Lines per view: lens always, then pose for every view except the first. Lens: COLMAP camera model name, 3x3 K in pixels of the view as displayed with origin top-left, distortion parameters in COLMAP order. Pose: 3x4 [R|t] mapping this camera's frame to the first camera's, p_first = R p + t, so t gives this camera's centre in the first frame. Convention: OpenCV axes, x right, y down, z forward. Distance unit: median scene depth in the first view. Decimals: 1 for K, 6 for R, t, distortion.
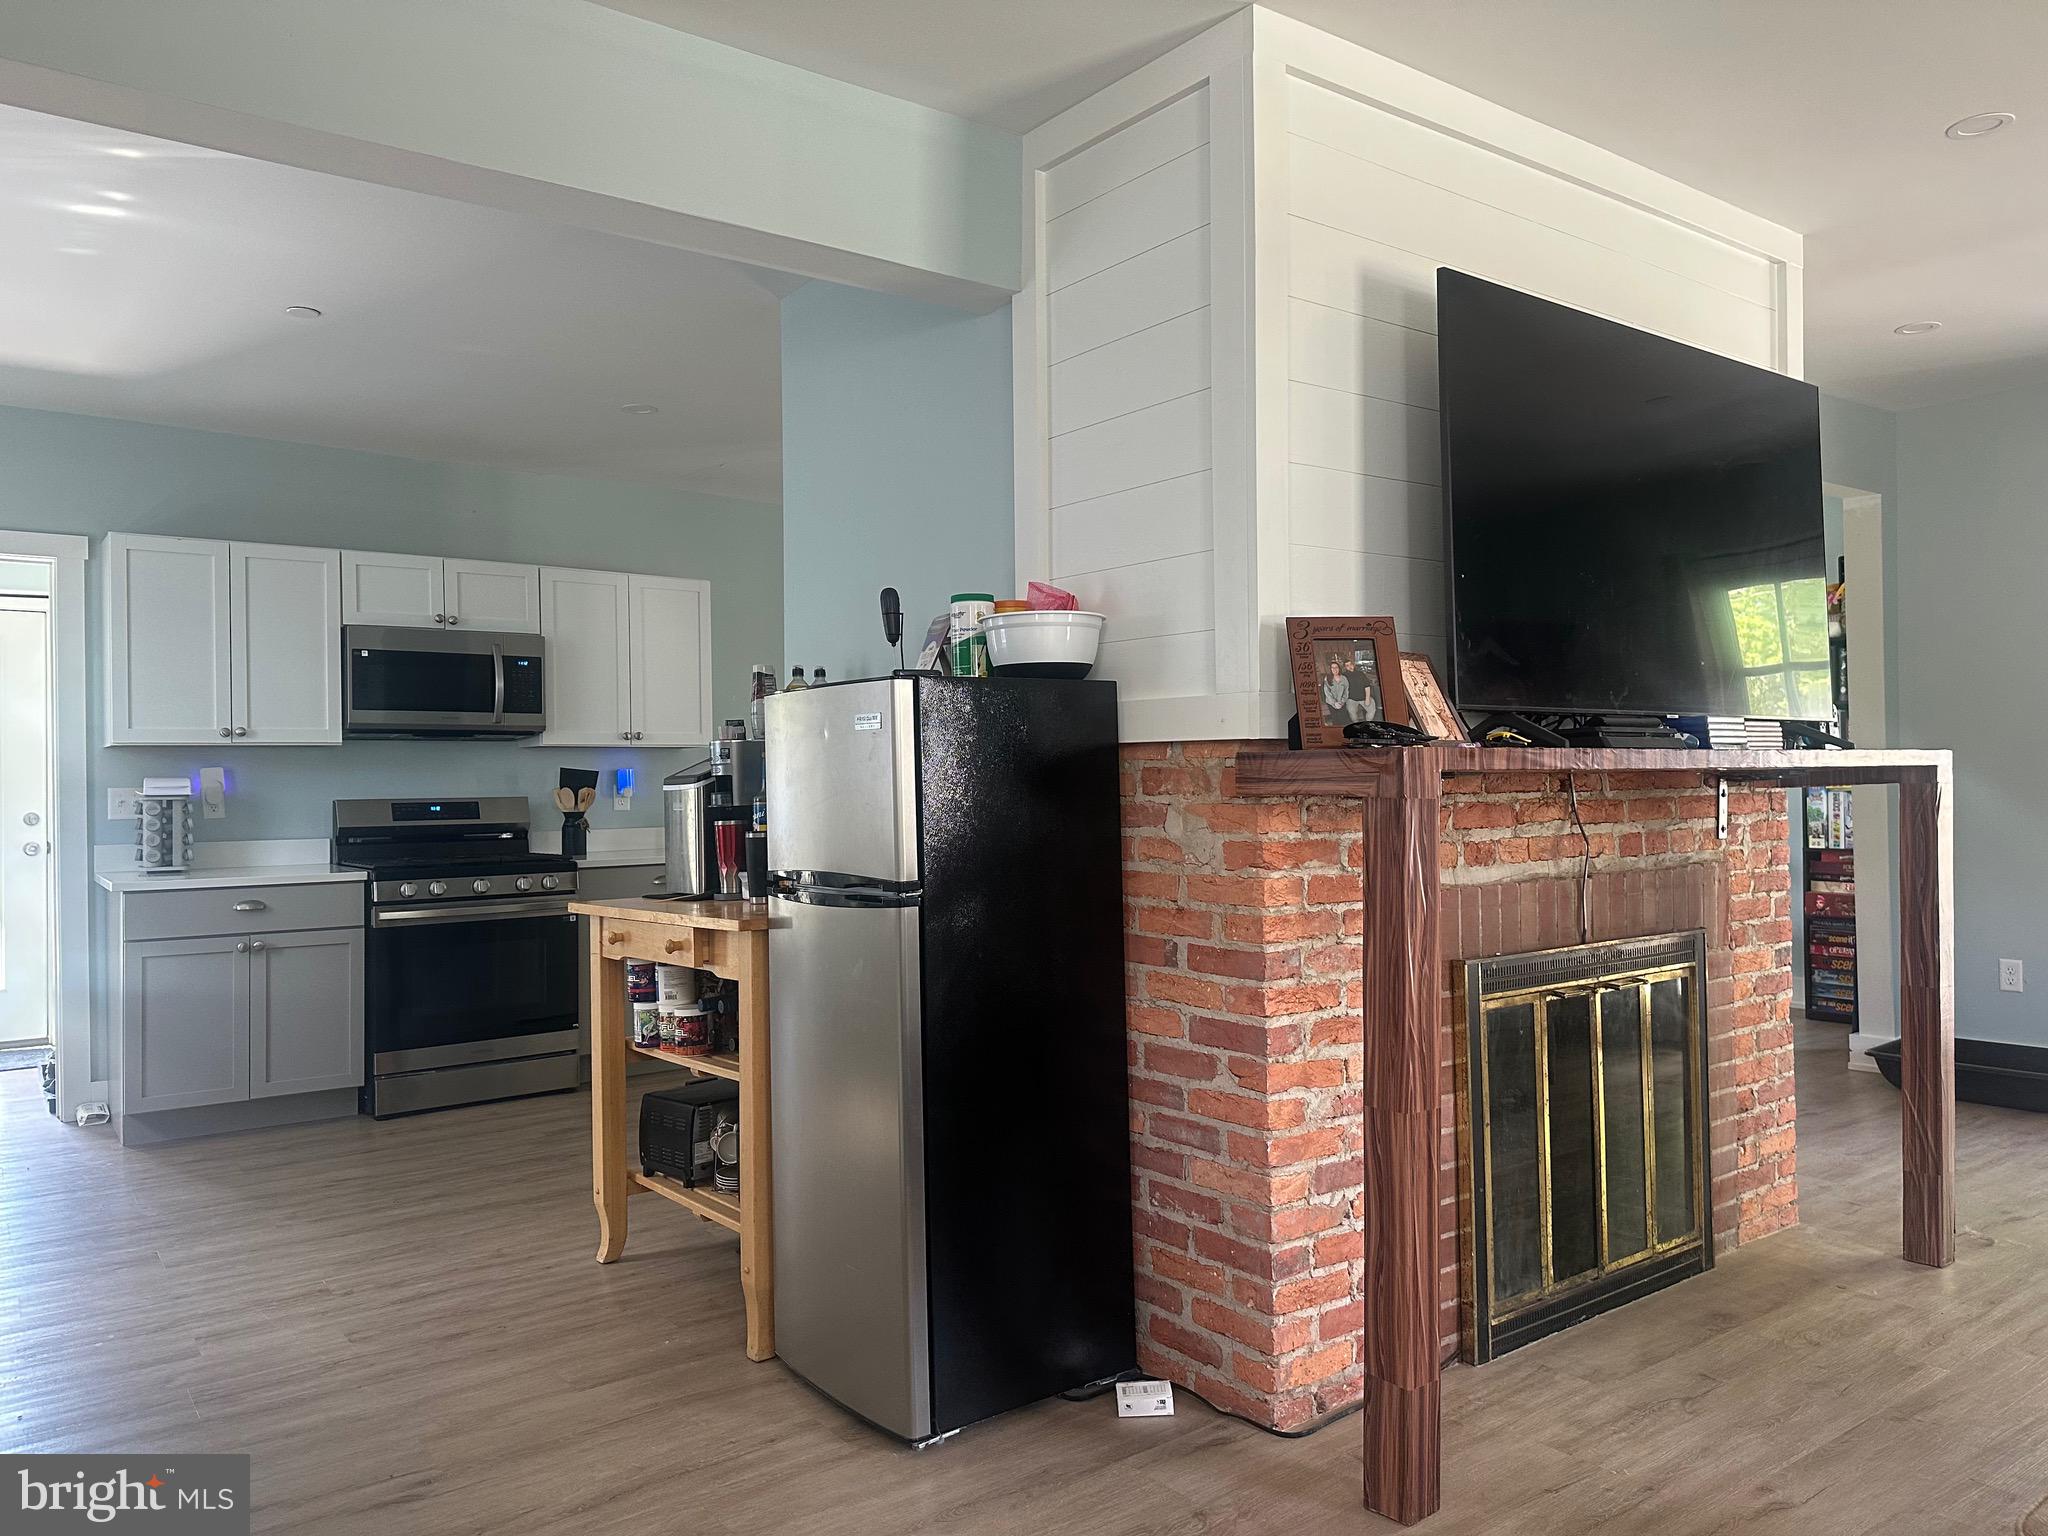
lens RADIAL K [[1421.2, 0, 1006.9], [0, 1421.2, 760.3], [0, 0, 1]] dist [0.049476, -0.064856]
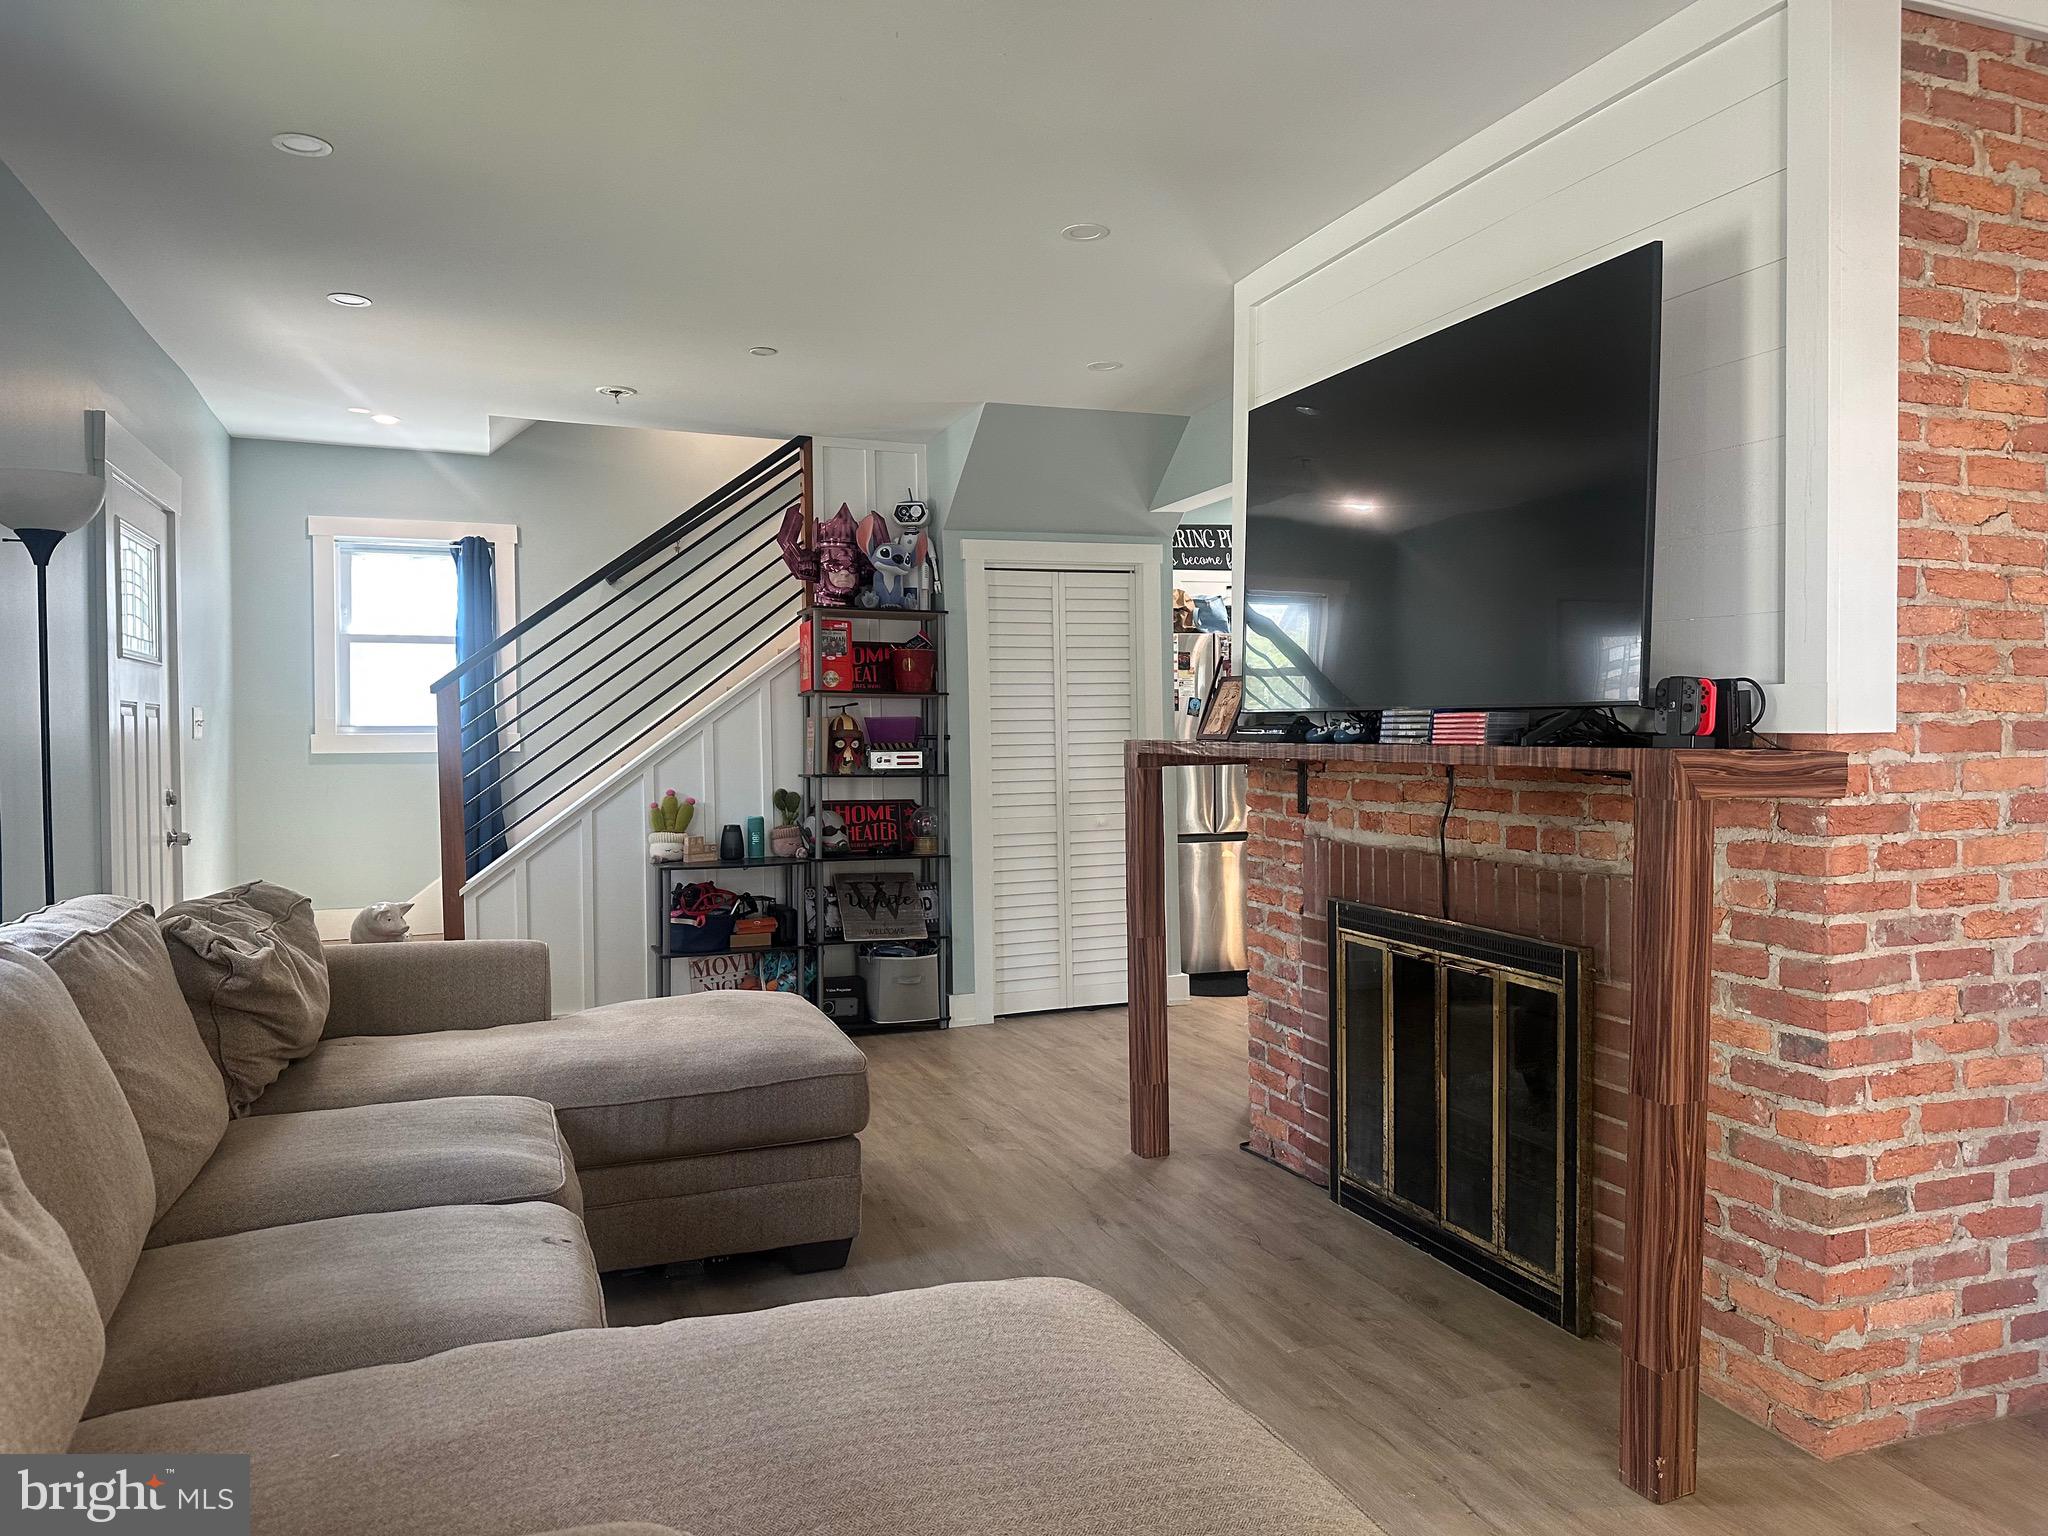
lens RADIAL K [[1421.2, 0, 1022.9], [0, 1421.2, 772.1], [0, 0, 1]] dist [0.049476, -0.064856]
pose [[-0.269910, 0.050985, -0.961535, 1.573231], [0.031215, 0.998536, 0.044185, -0.040366], [0.962380, -0.018089, -0.271106, 1.032253]]
